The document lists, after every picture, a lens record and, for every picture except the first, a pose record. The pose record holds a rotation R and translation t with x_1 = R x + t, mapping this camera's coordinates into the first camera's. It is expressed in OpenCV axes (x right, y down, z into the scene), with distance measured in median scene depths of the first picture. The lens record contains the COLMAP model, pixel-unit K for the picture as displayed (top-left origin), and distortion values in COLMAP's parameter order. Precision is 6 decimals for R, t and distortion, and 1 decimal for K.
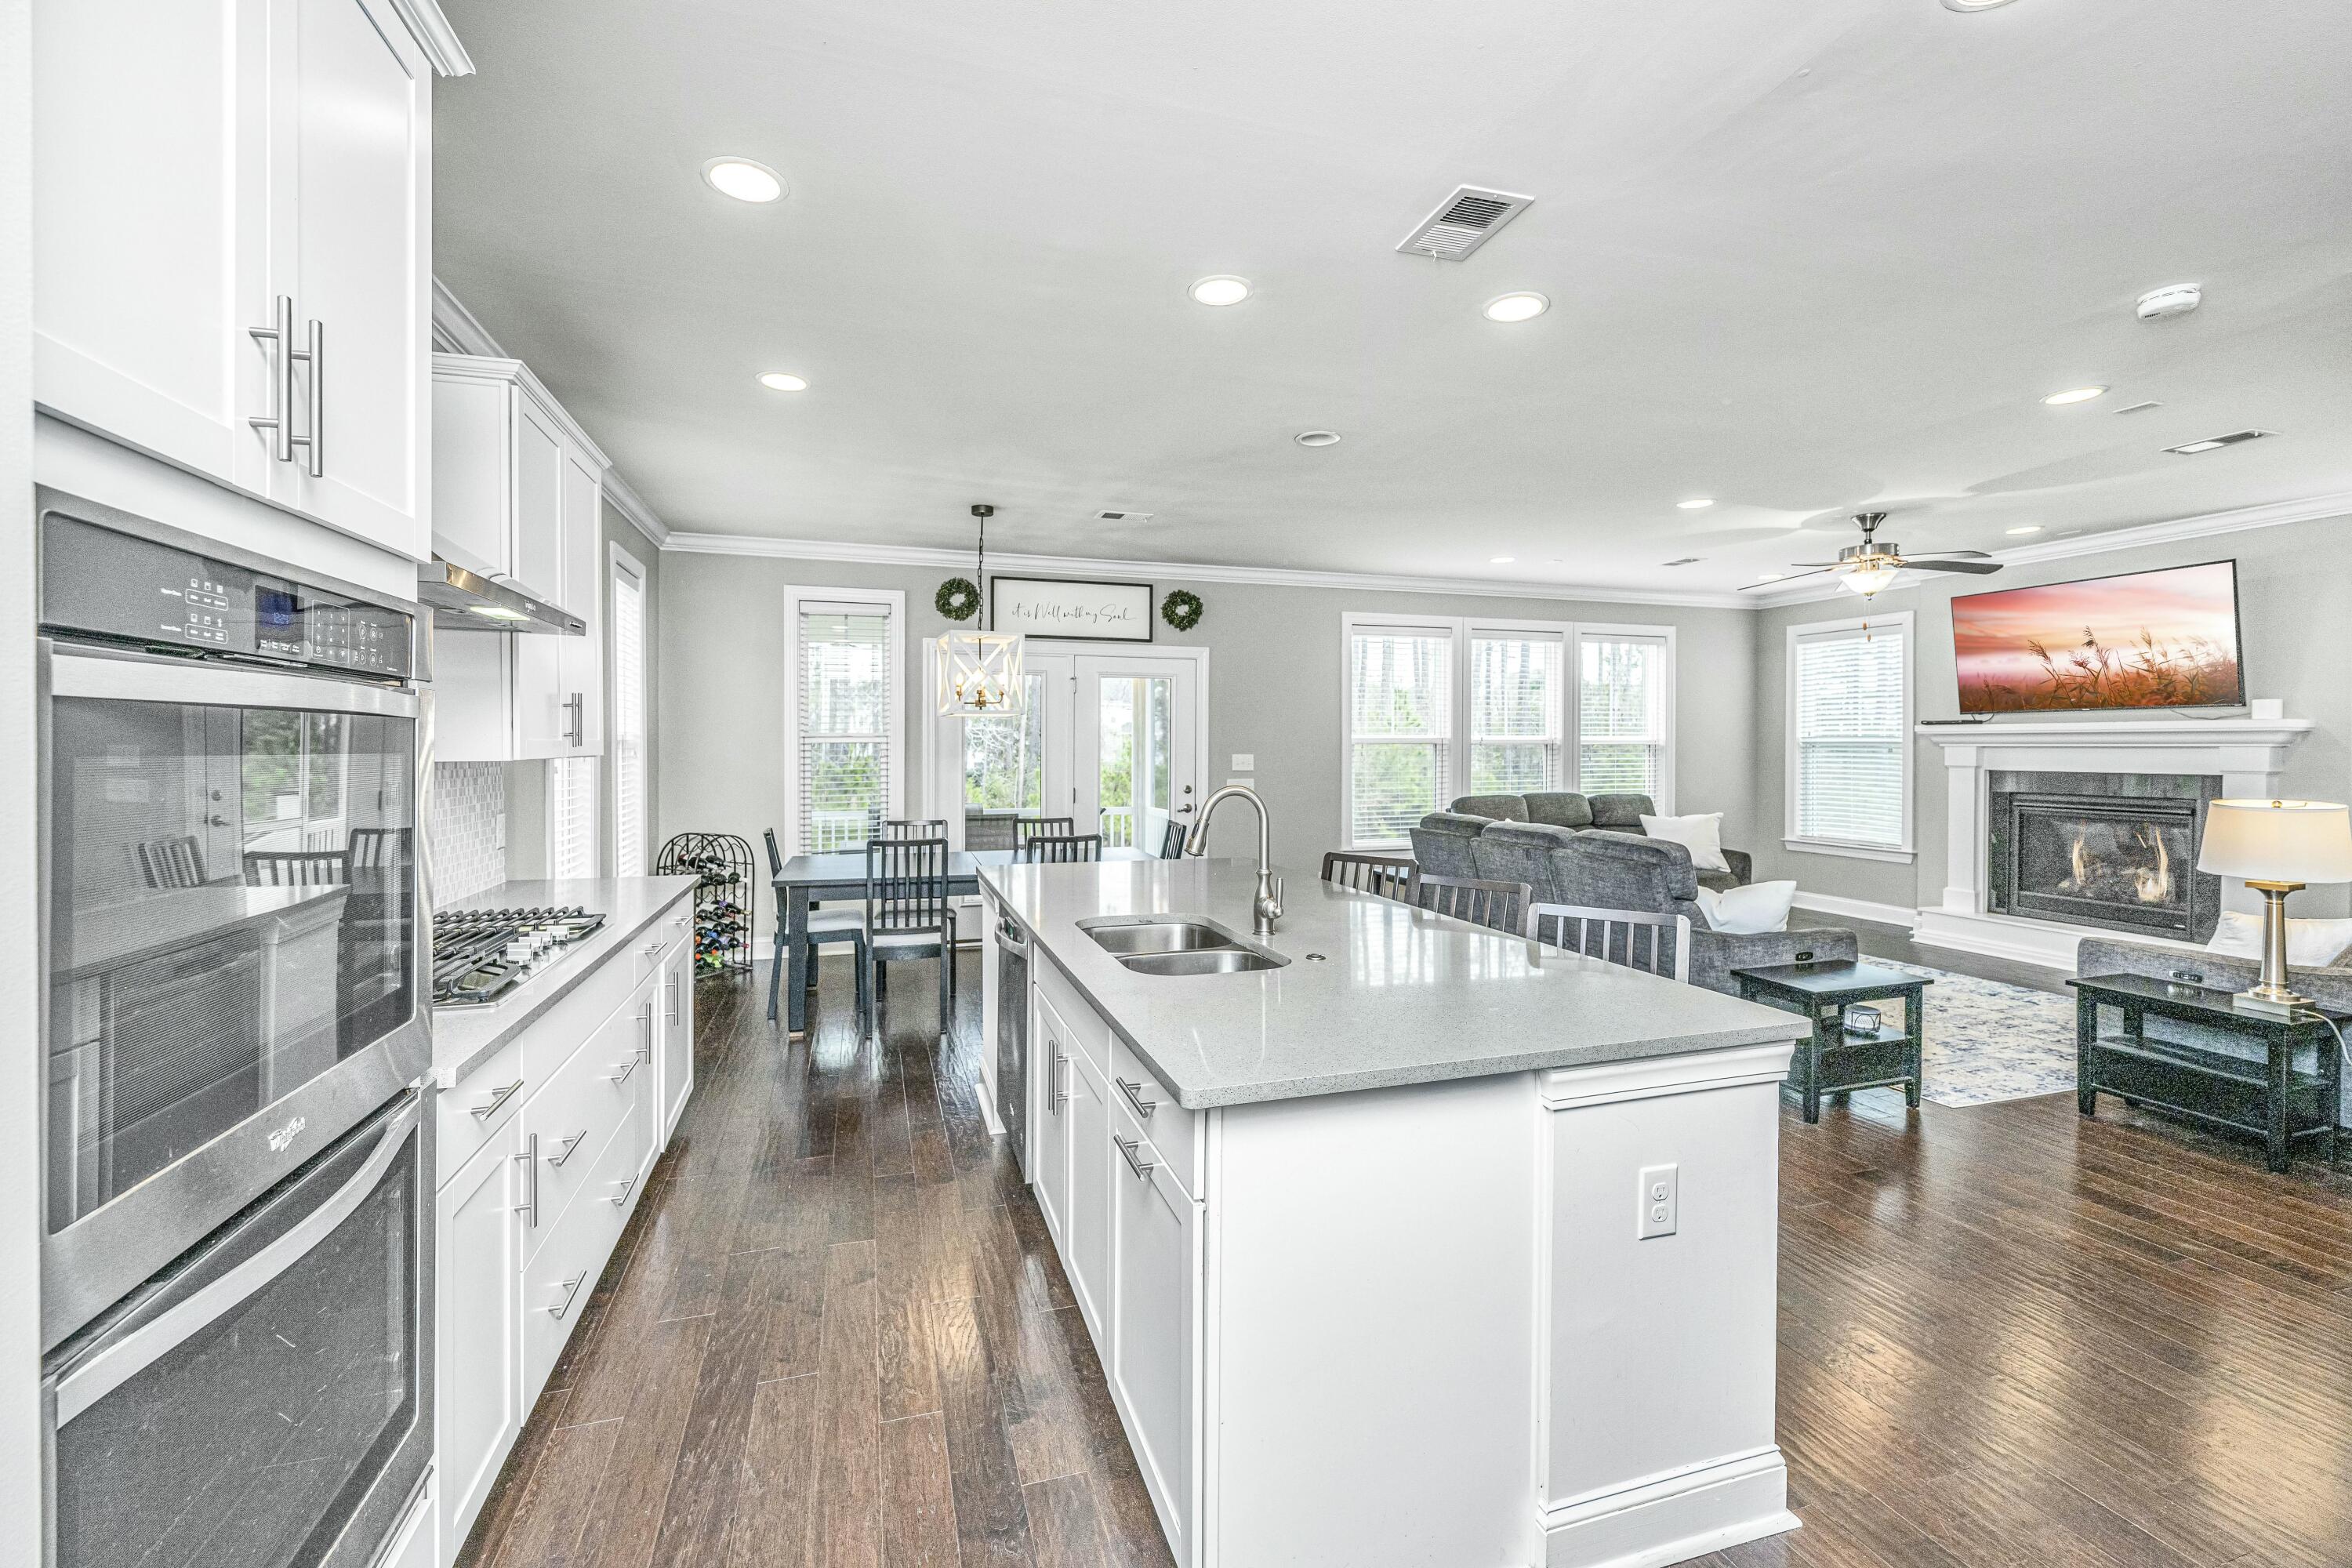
lens RADIAL K [[978.8, 0, 1121.0], [0, 978.8, 764.0], [0, 0, 1]] dist [-0.001624, 0.001248]
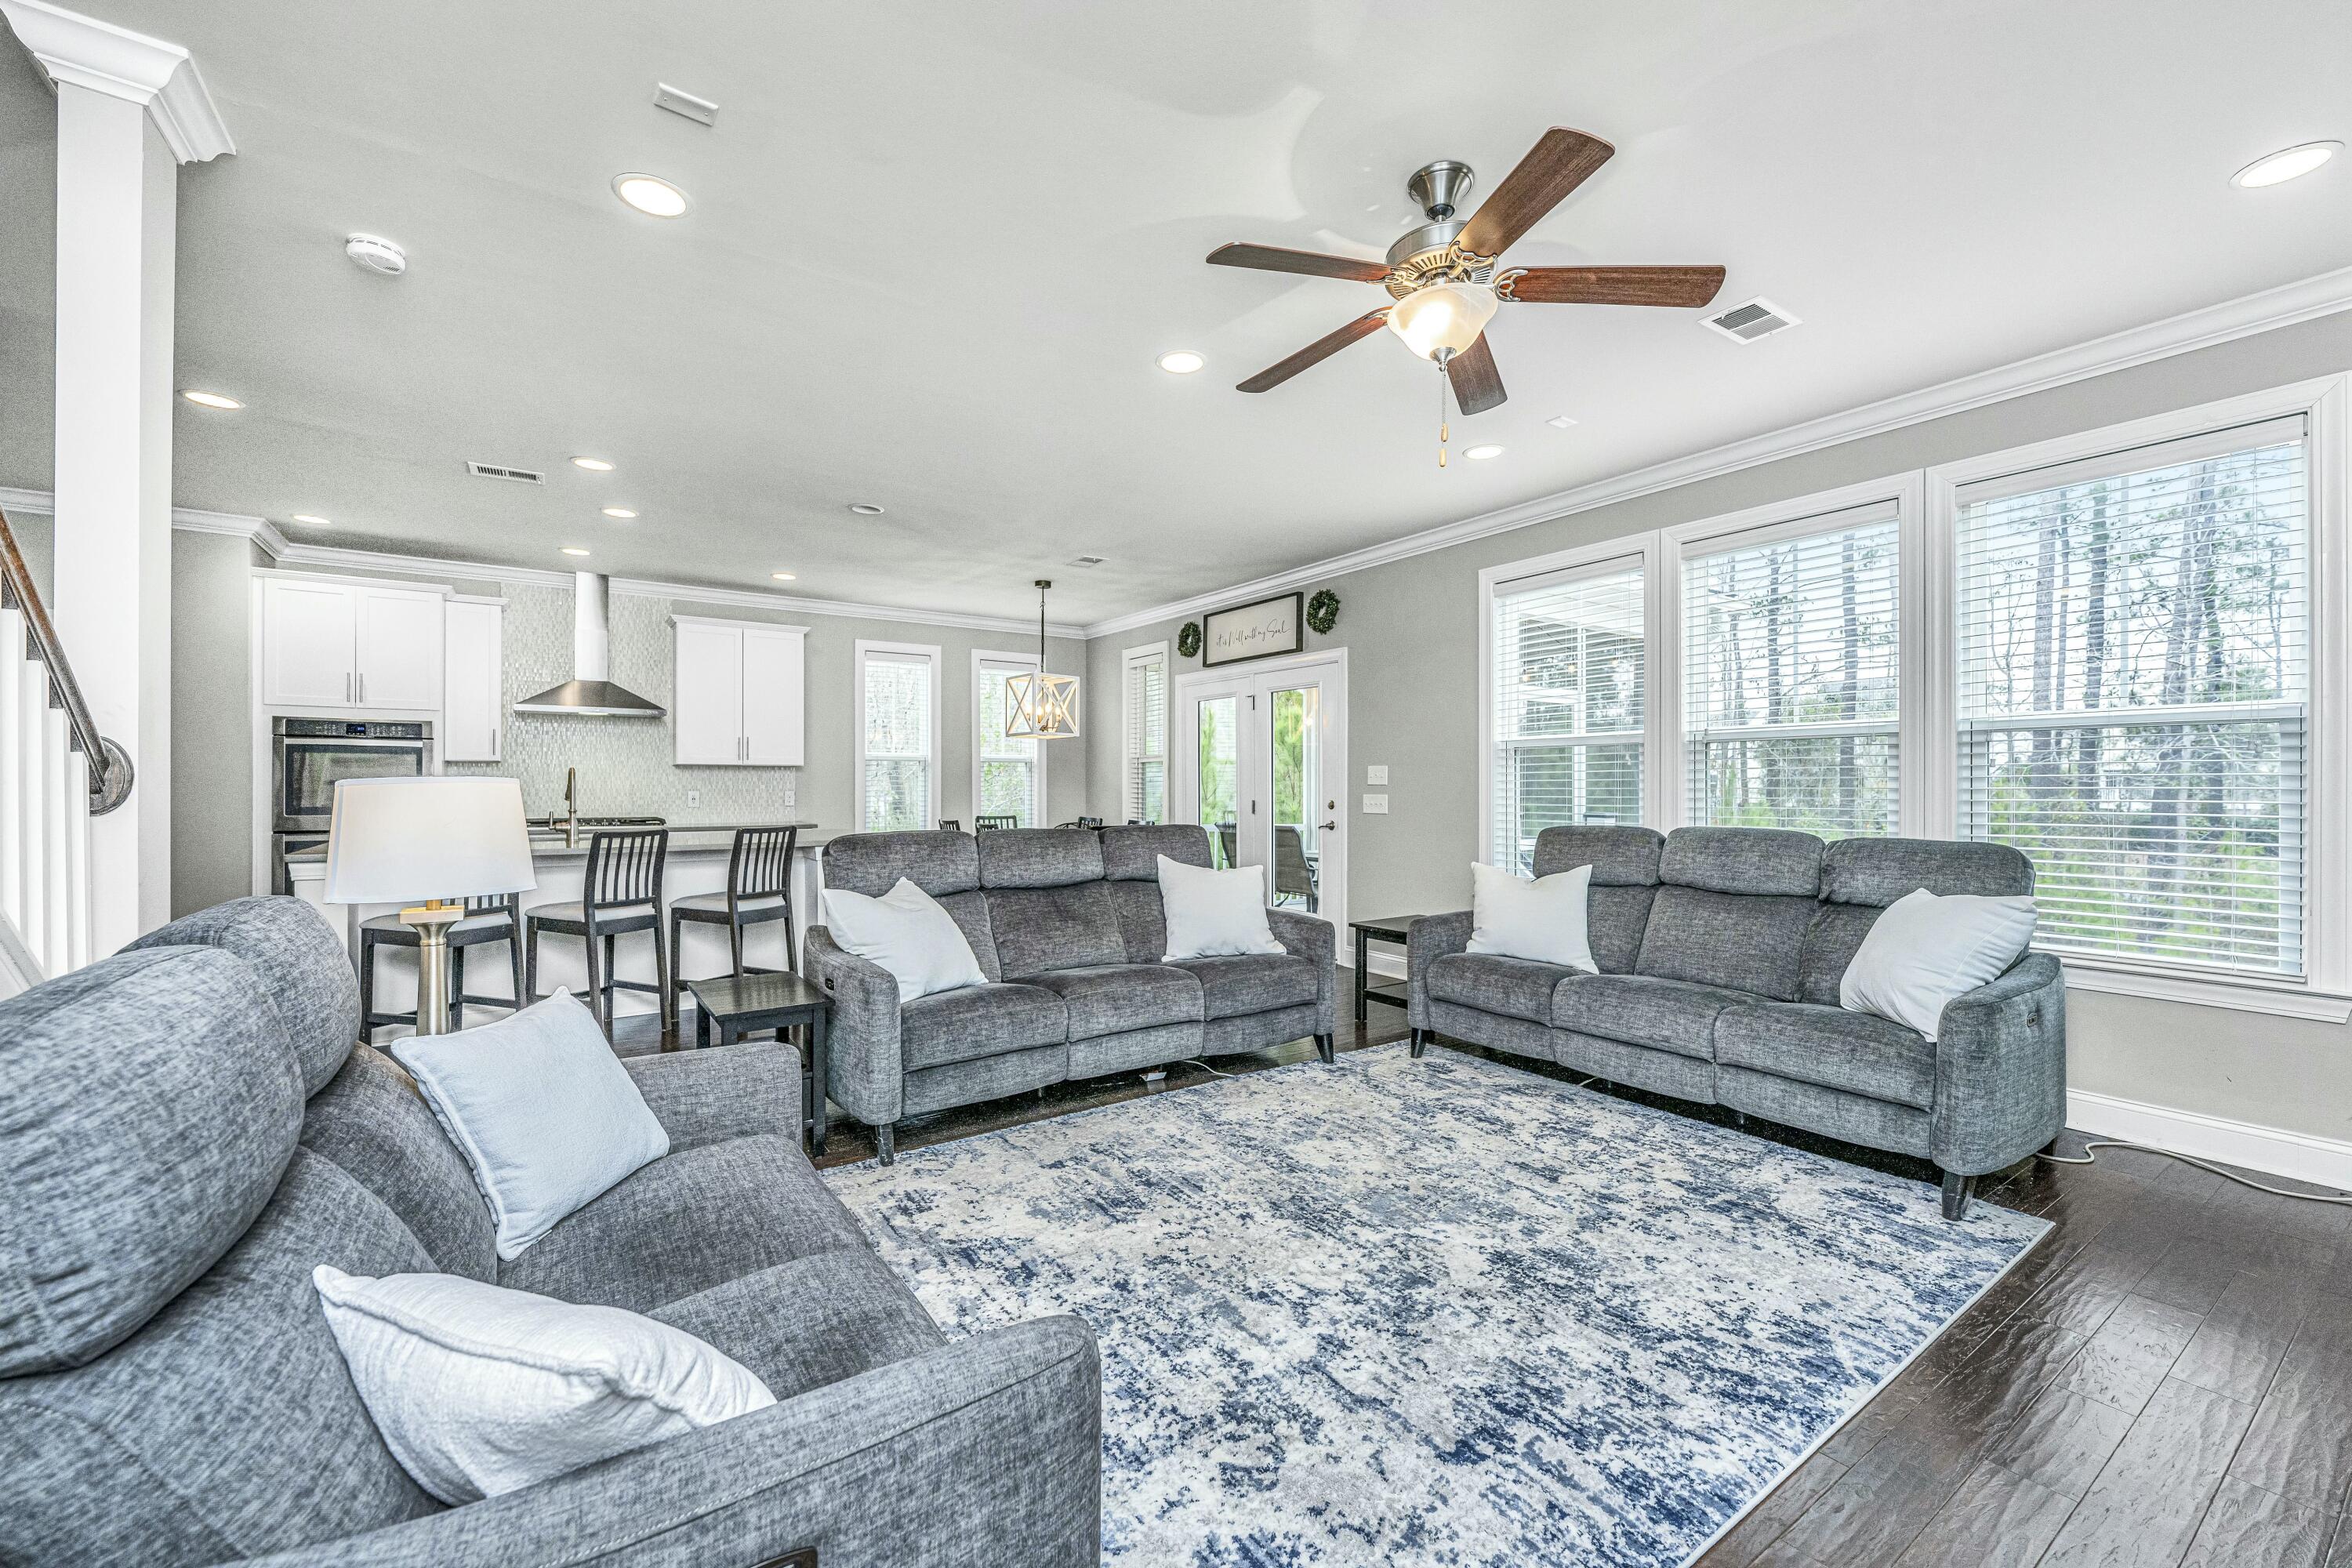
lens RADIAL K [[978.8, 0, 1141.3], [0, 978.8, 786.4], [0, 0, 1]] dist [-0.001624, 0.001248]
pose [[0.280380, -0.003641, -0.959882, 1.131354], [-0.023910, 0.999656, -0.010776, 0.018281], [0.959591, 0.025972, 0.280197, 0.780138]]
